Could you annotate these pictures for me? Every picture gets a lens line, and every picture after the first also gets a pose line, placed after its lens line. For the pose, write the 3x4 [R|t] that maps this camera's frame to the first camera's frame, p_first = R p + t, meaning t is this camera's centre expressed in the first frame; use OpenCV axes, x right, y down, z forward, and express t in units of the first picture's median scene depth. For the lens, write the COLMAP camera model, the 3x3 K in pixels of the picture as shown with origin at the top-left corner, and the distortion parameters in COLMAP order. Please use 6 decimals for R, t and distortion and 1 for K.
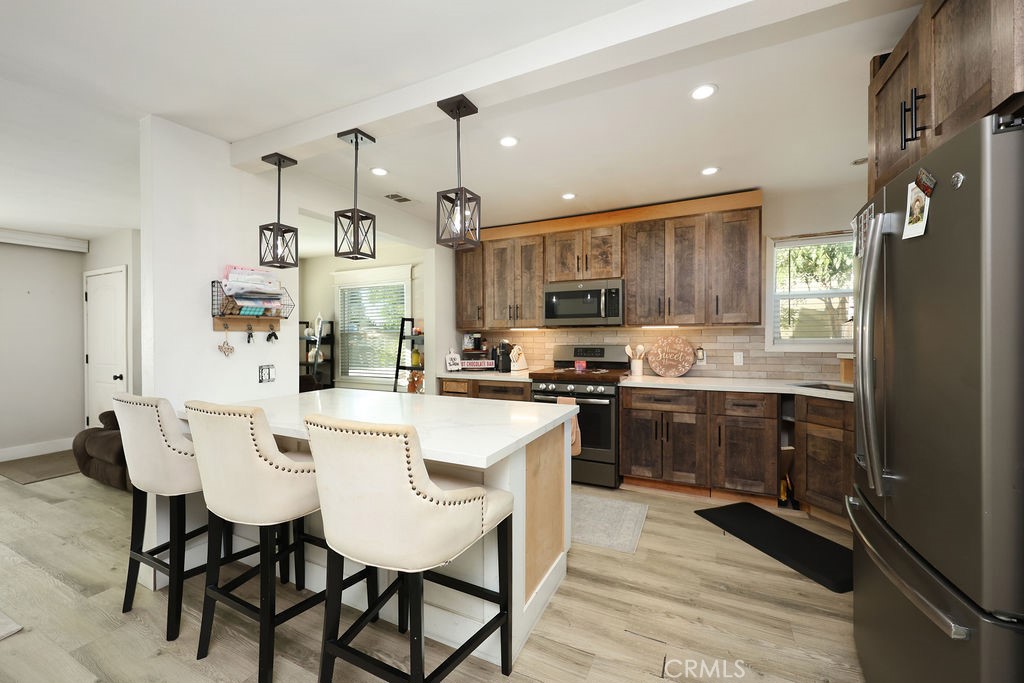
lens RADIAL K [[438.7, 0, 473.8], [0, 438.7, 335.9], [0, 0, 1]] dist [-0.000519, -0.000078]
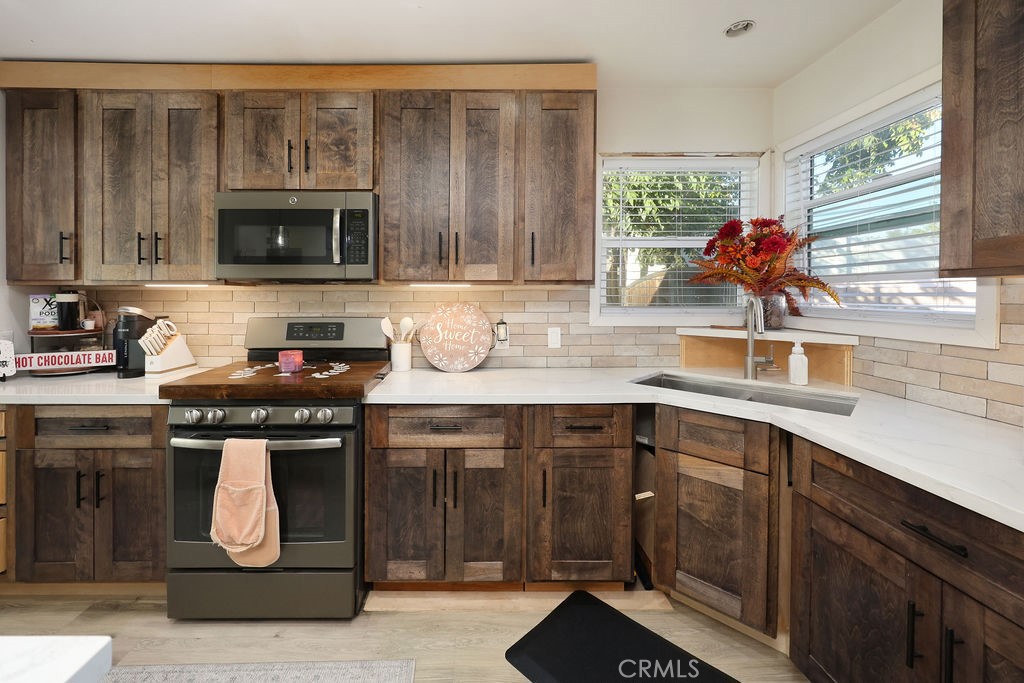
lens RADIAL K [[485.3, 0, 510.1], [0, 485.3, 303.9], [0, 0, 1]] dist [0.000123, 0.000141]
pose [[0.848709, 0.001427, 0.528858, 0.176347], [-0.006927, 0.999941, 0.008418, -0.002366], [-0.528815, -0.010808, 0.848668, 0.437921]]
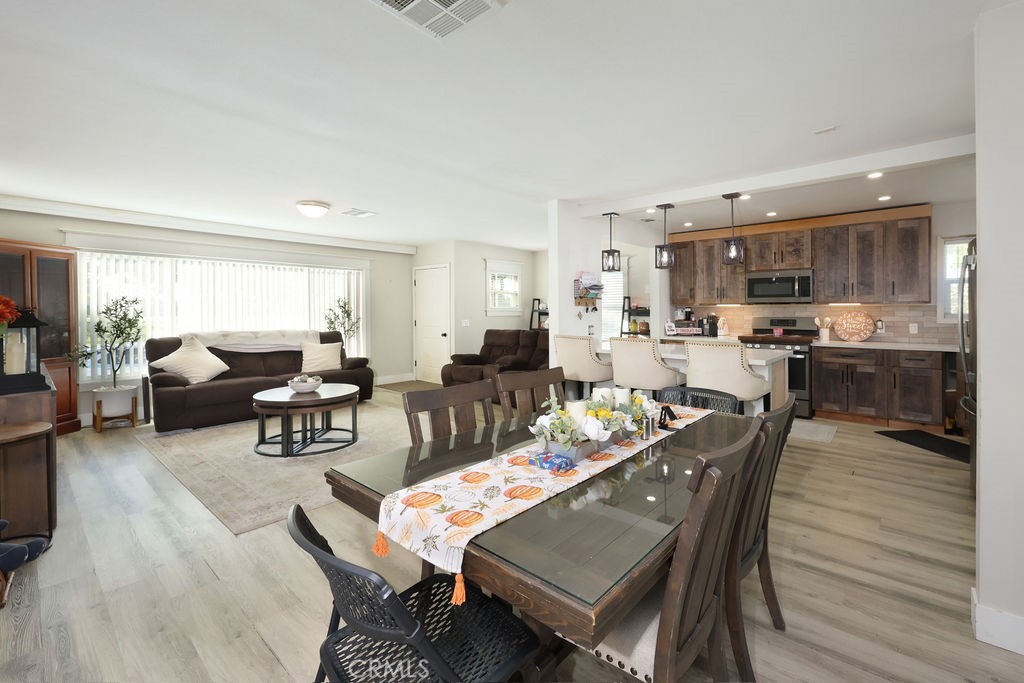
lens RADIAL K [[422.4, 0, 521.2], [0, 422.4, 303.4], [0, 0, 1]] dist [0.001295, 0.000177]
pose [[0.971357, 0.002303, -0.237613, -0.244297], [-0.006022, 0.999870, -0.014925, 0.003335], [0.237548, 0.015928, 0.971245, -0.523921]]
